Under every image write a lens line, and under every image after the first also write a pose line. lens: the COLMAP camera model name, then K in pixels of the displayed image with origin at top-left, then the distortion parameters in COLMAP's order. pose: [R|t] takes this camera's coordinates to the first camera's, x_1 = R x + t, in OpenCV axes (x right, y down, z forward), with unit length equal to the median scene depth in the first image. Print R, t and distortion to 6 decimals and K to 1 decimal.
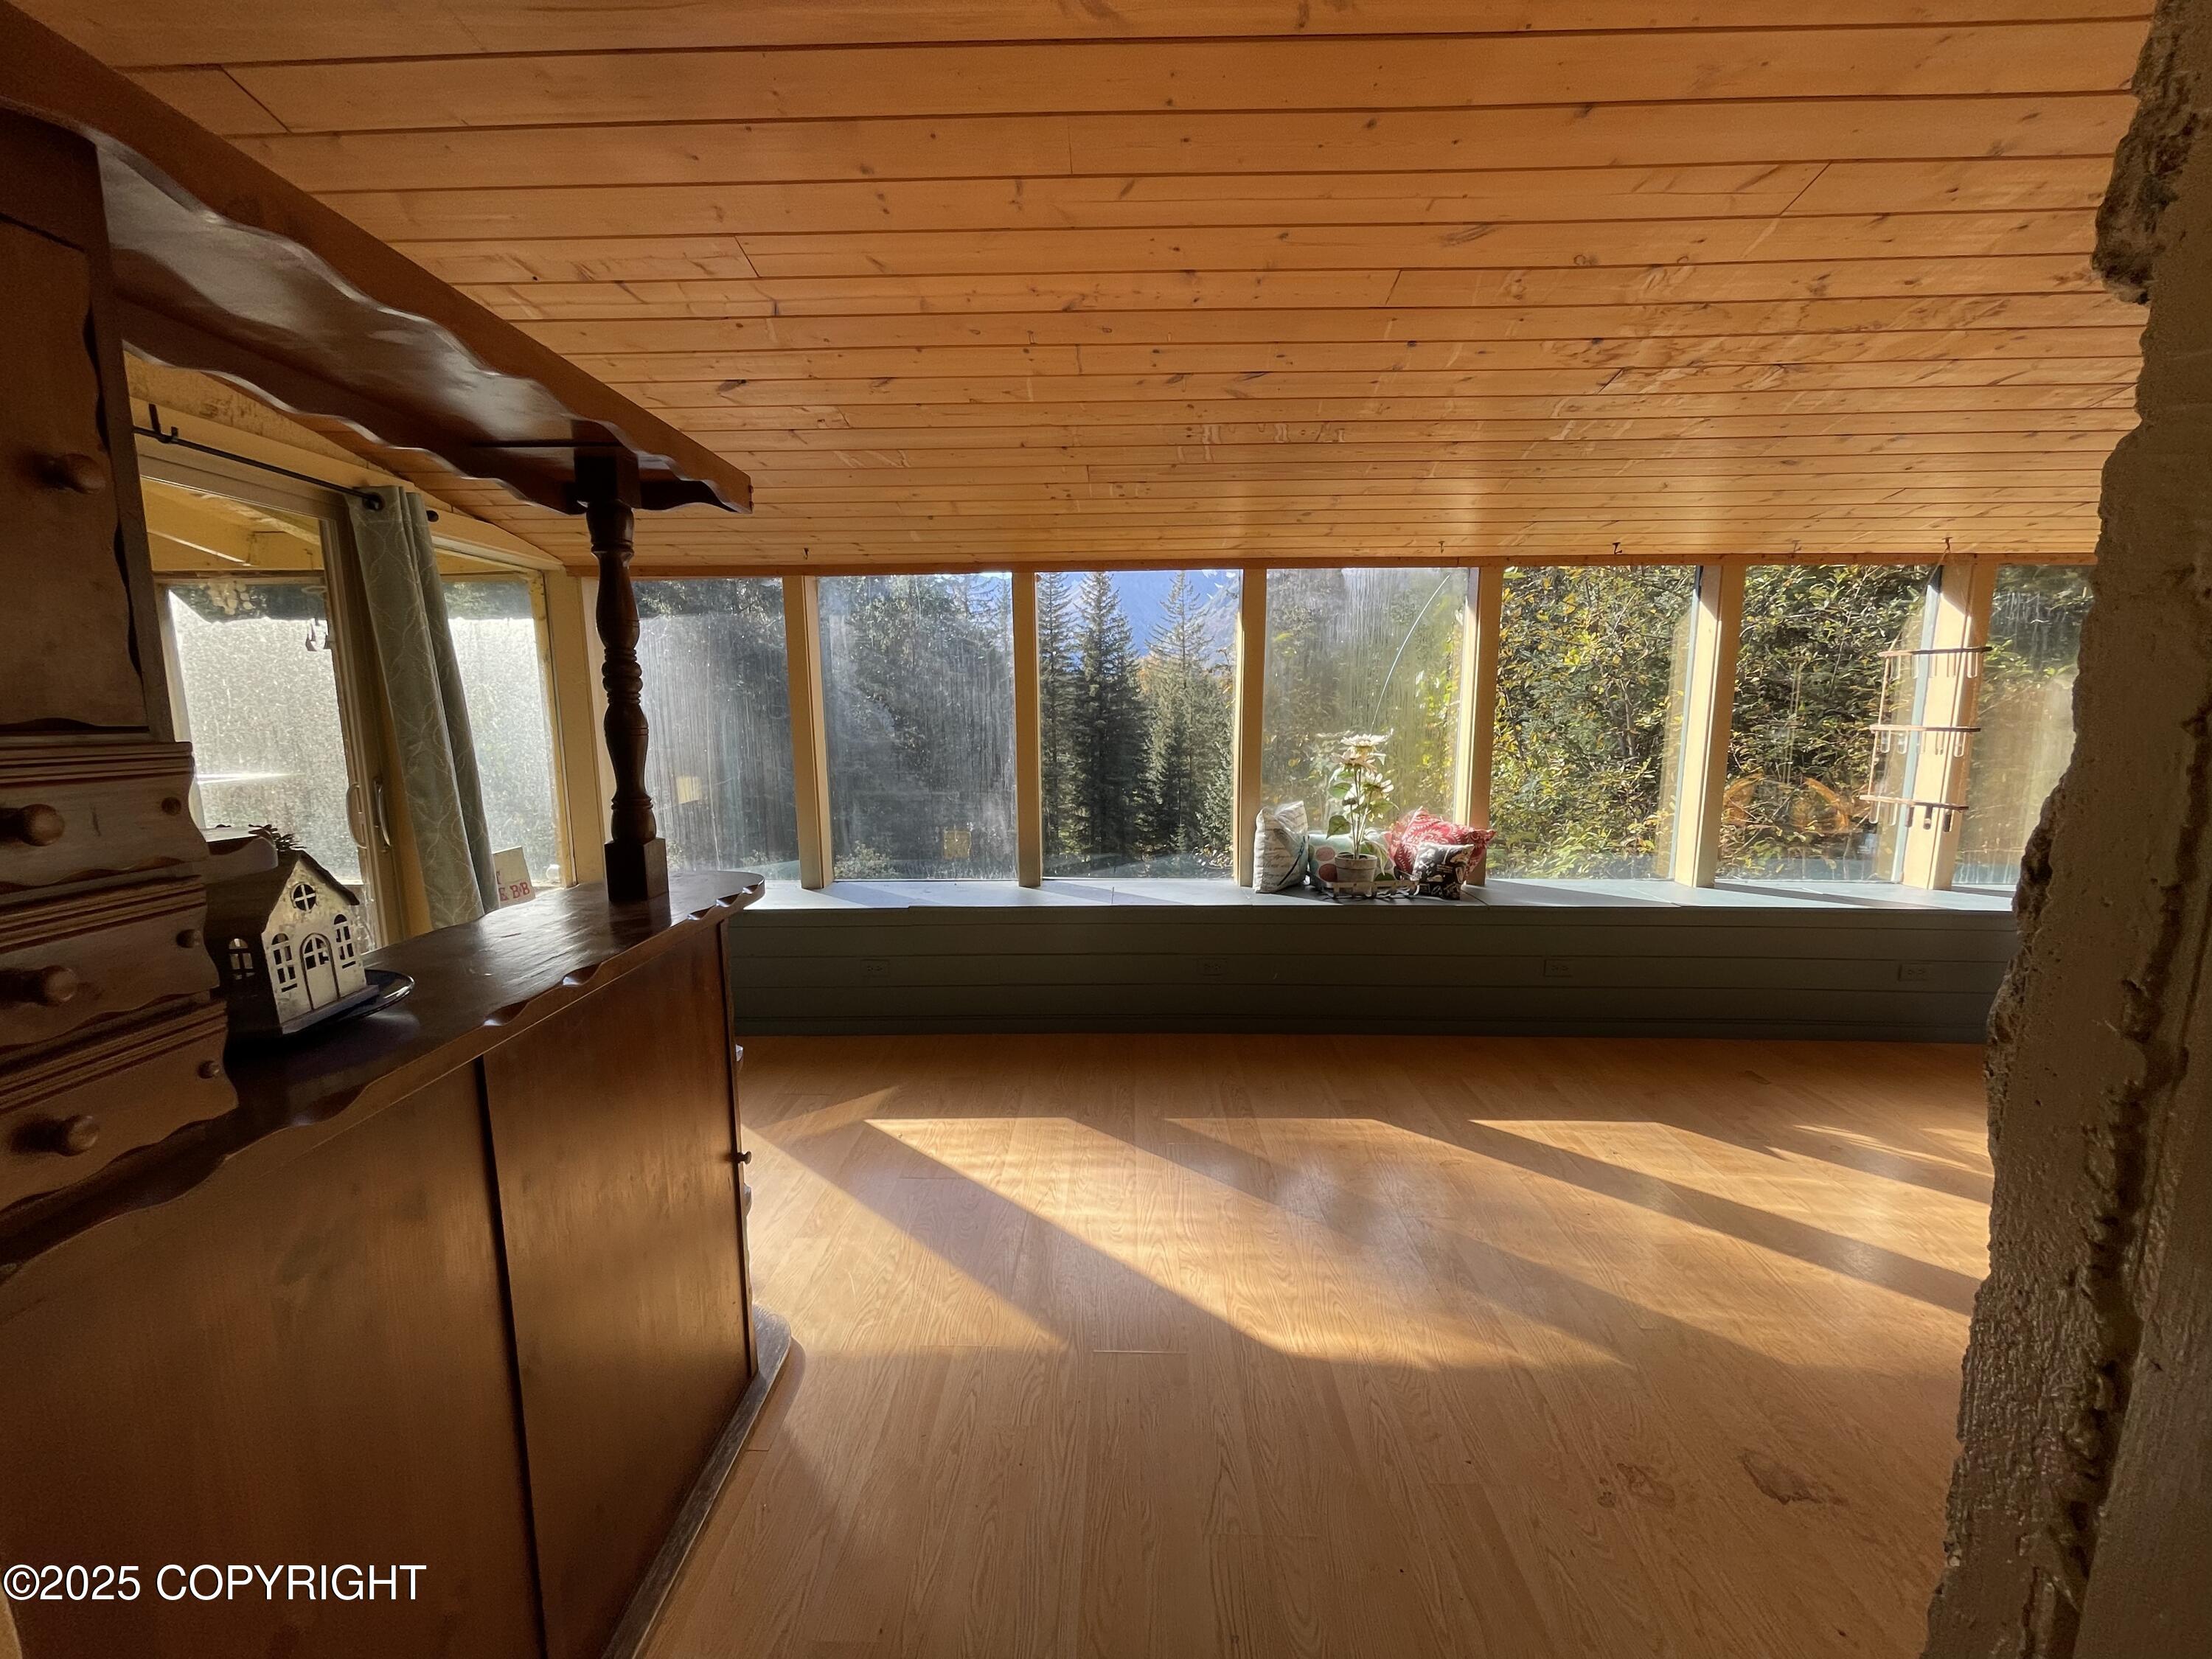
lens RADIAL K [[885.8, 0, 1099.2], [0, 885.8, 832.5], [0, 0, 1]] dist [-0.002289, -0.000779]
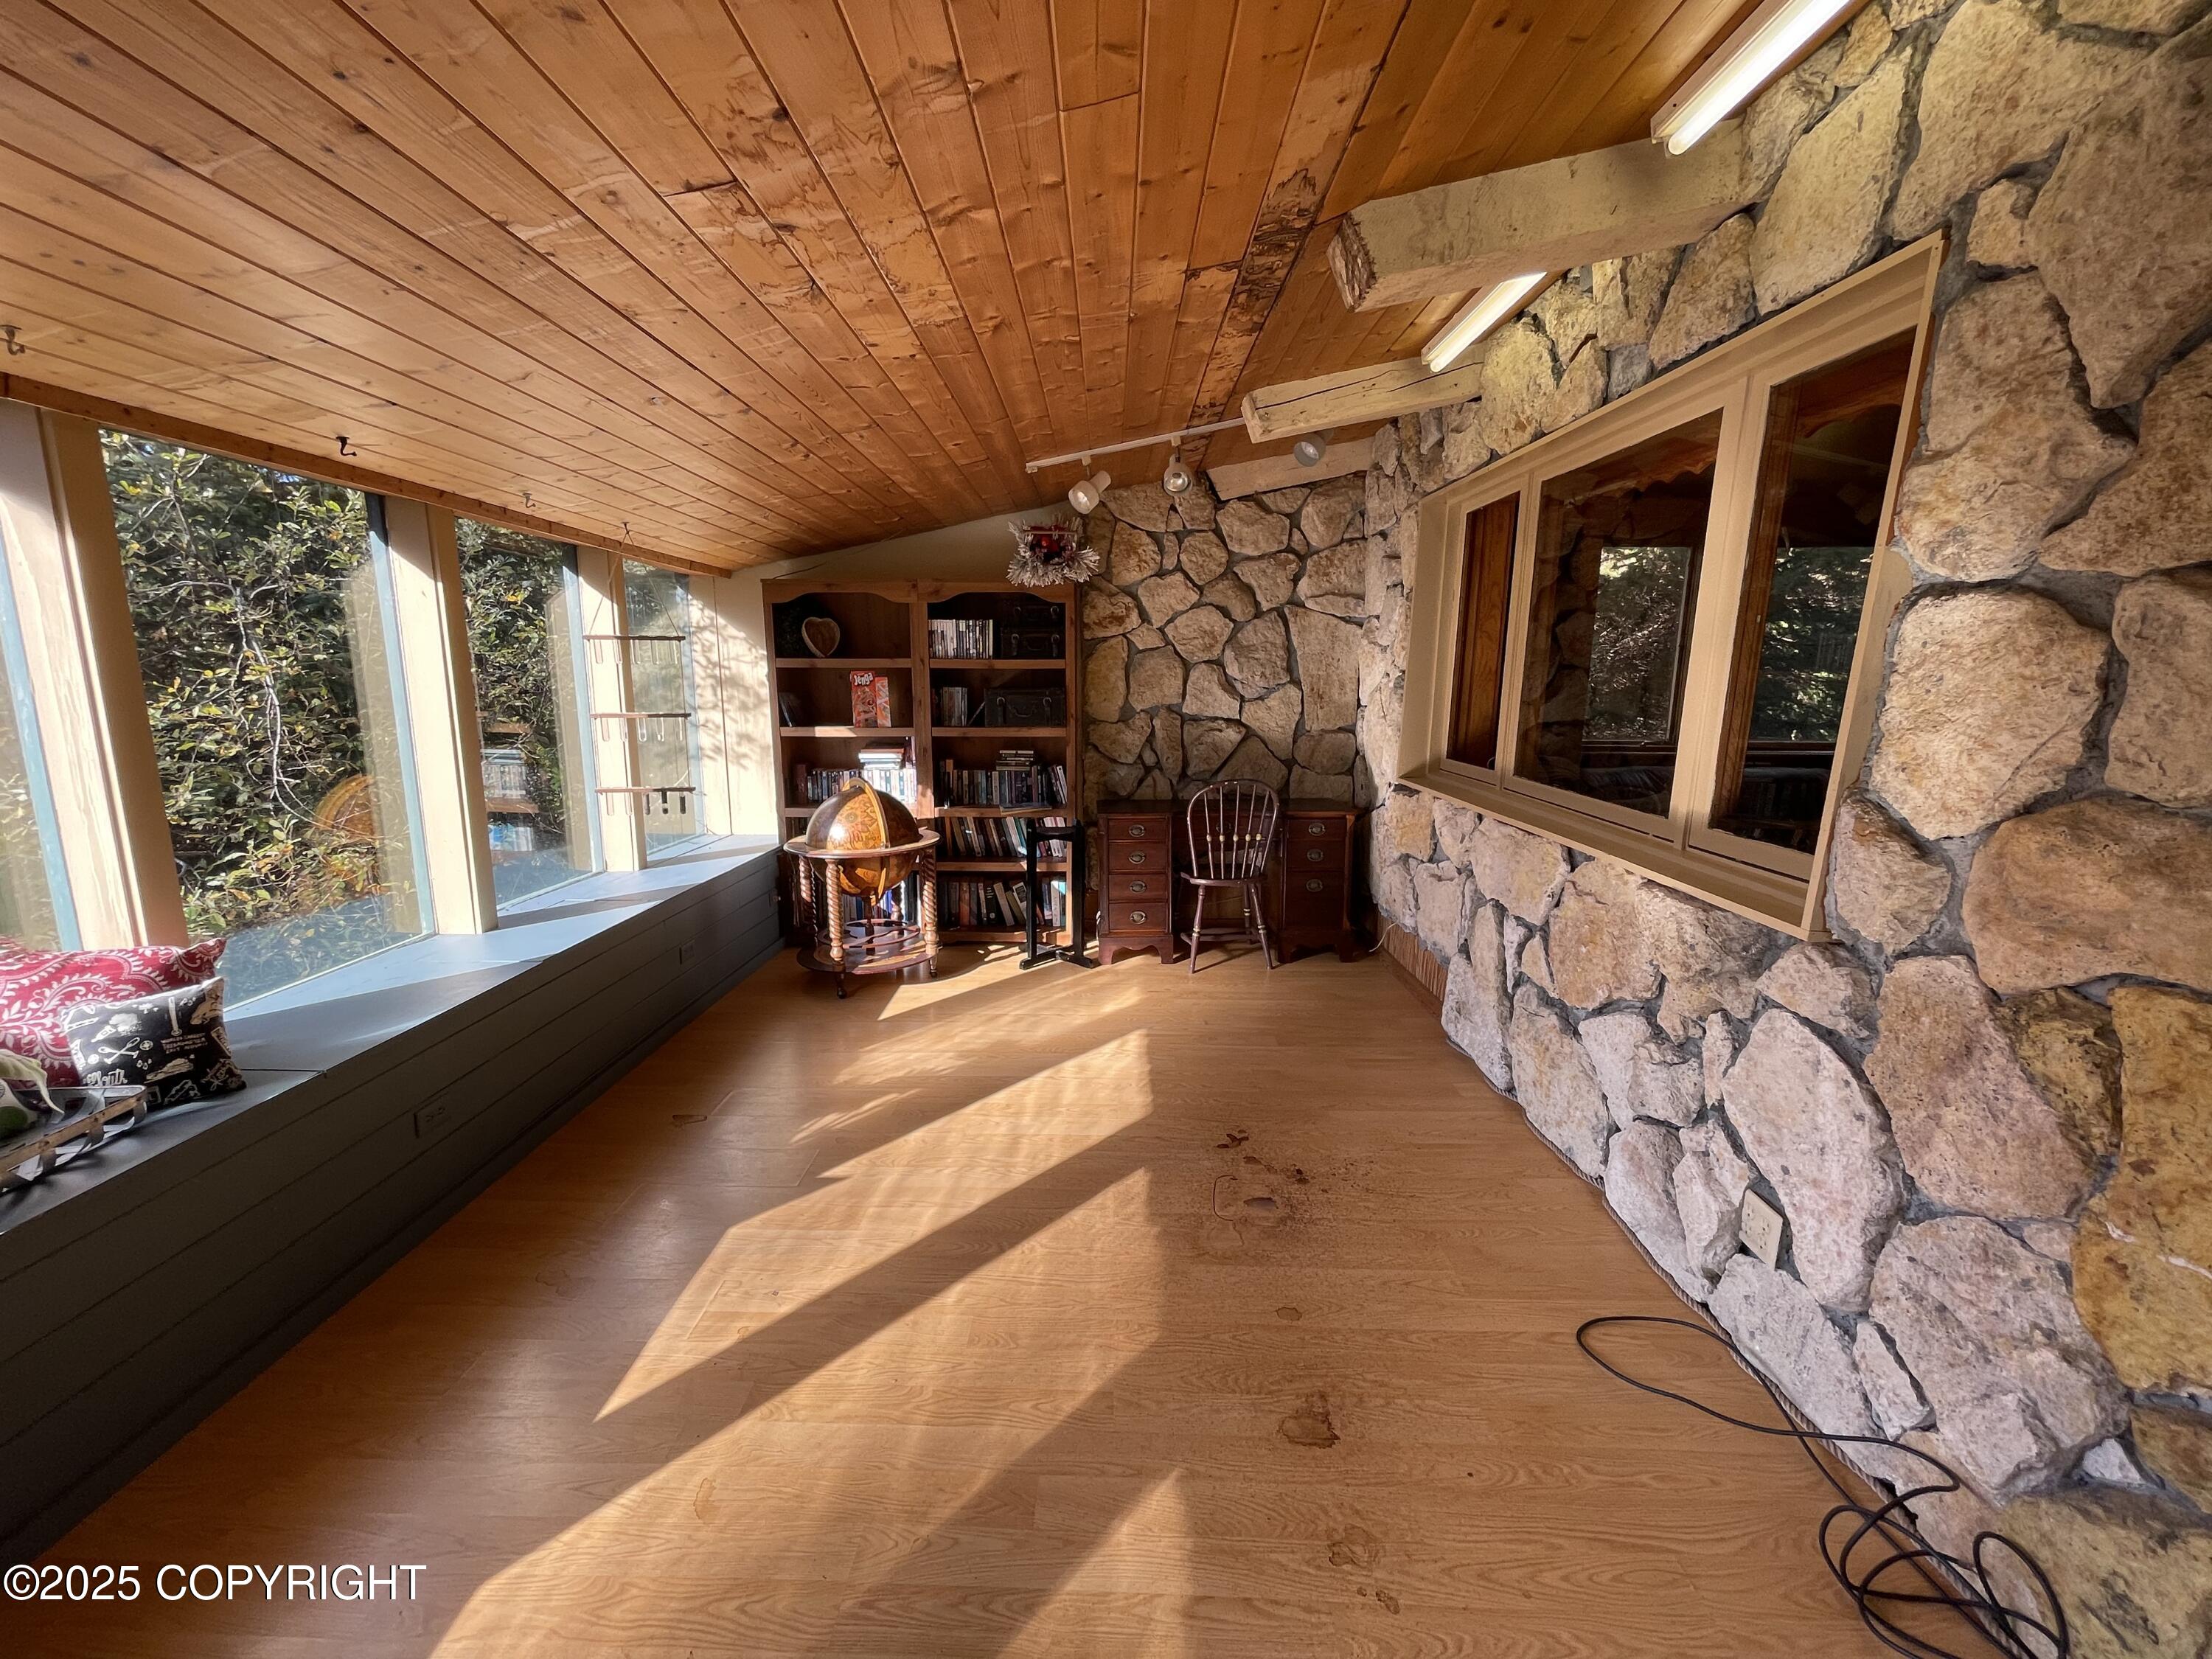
lens RADIAL K [[885.8, 0, 1099.2], [0, 885.8, 832.5], [0, 0, 1]] dist [-0.002289, -0.000779]
pose [[-0.005141, -0.170890, 0.985277, -0.071955], [0.144551, 0.974814, 0.169830, -0.082001], [-0.989484, 0.143296, 0.019690, 0.478976]]
